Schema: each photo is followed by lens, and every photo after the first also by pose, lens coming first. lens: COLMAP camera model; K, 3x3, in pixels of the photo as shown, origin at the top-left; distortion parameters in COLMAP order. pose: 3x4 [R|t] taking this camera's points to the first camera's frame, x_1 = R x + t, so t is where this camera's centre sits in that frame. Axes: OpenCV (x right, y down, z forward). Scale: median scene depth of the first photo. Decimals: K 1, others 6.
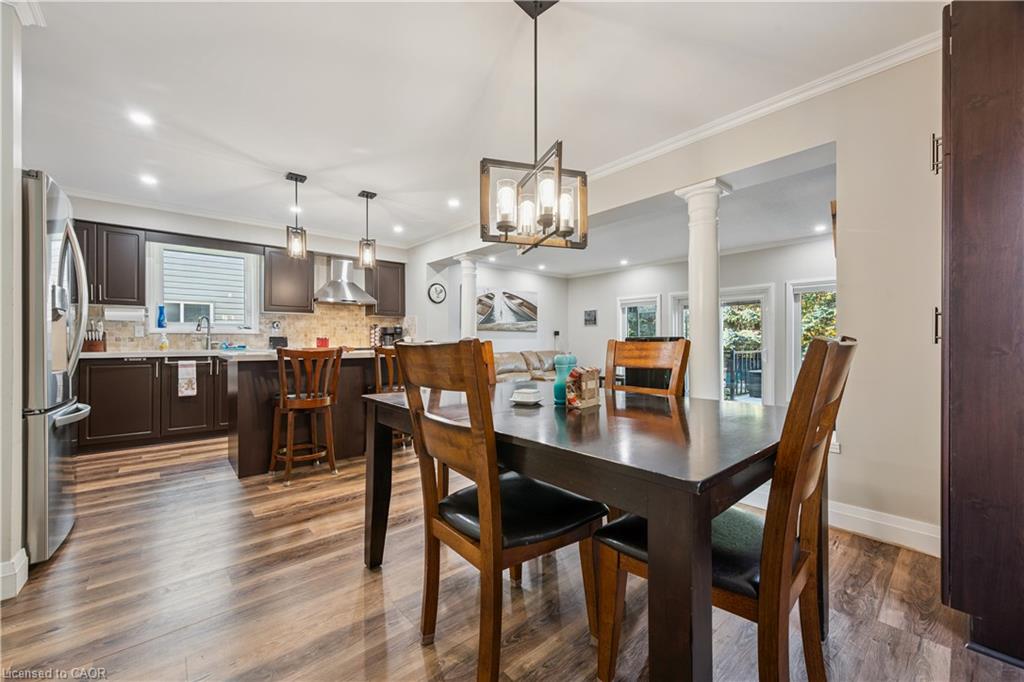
lens RADIAL K [[405.0, 0, 514.6], [0, 405.0, 340.0], [0, 0, 1]] dist [0.001814, -0.001590]
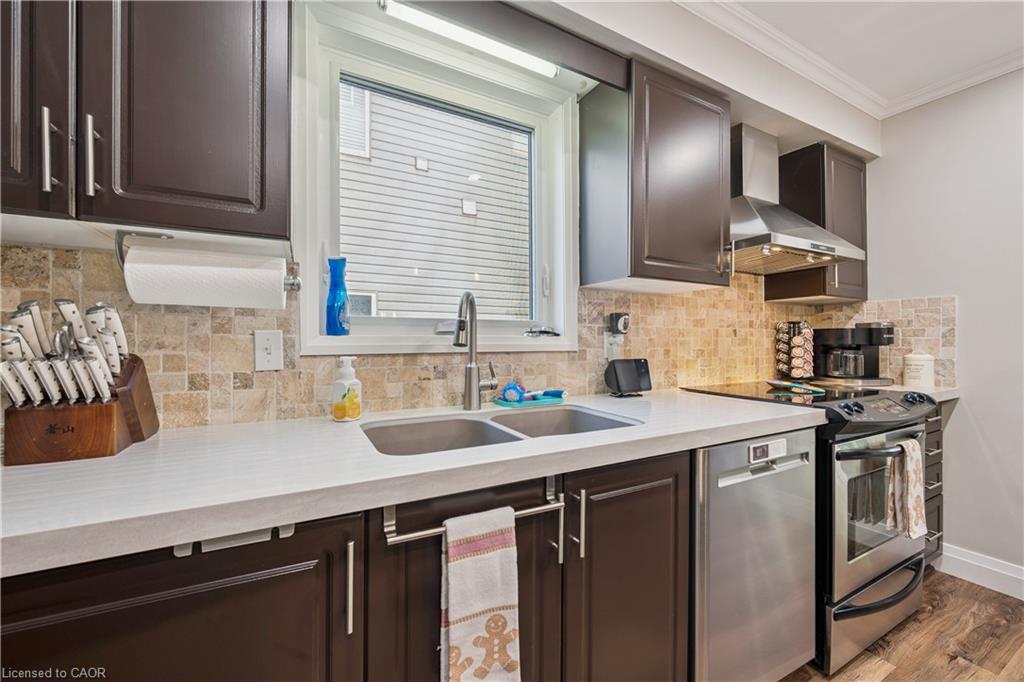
lens RADIAL K [[405.0, 0, 514.6], [0, 405.0, 340.2], [0, 0, 1]] dist [0.001814, -0.001590]
pose [[0.975165, 0.001691, -0.221472, -0.685950], [-0.001655, 0.999999, 0.000351, -0.026617], [0.221472, 0.000025, 0.975167, 0.749481]]
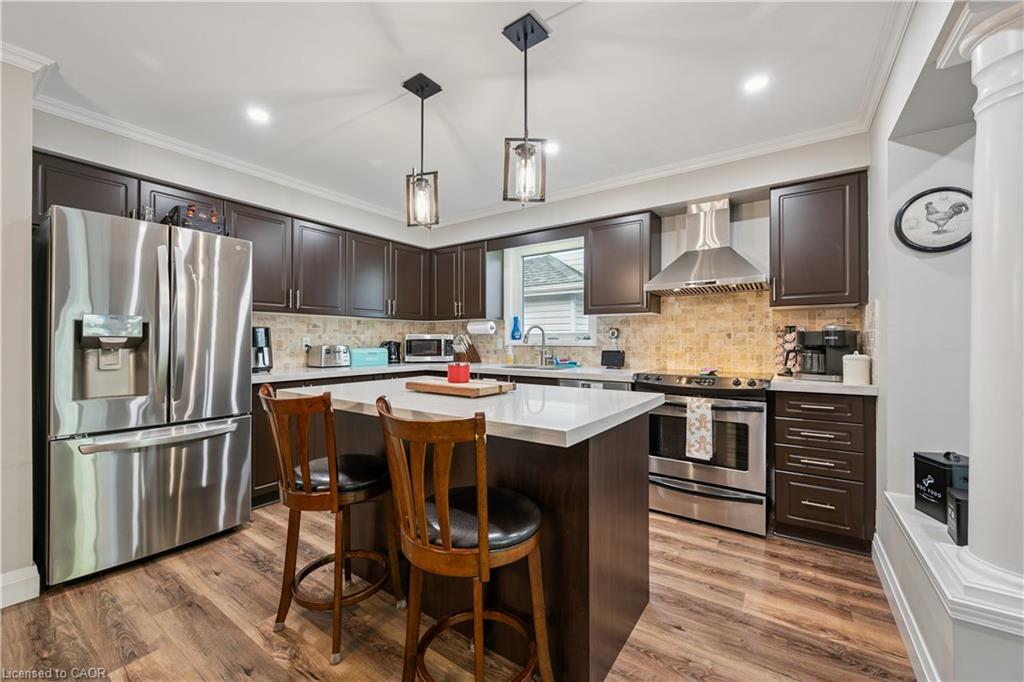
lens RADIAL K [[405.0, 0, 512.6], [0, 405.0, 340.8], [0, 0, 1]] dist [0.001814, -0.001590]
pose [[0.242011, -0.000427, -0.970273, 0.041815], [-0.000929, 0.999999, -0.000672, -0.026928], [0.970273, 0.001064, 0.242011, 0.764647]]
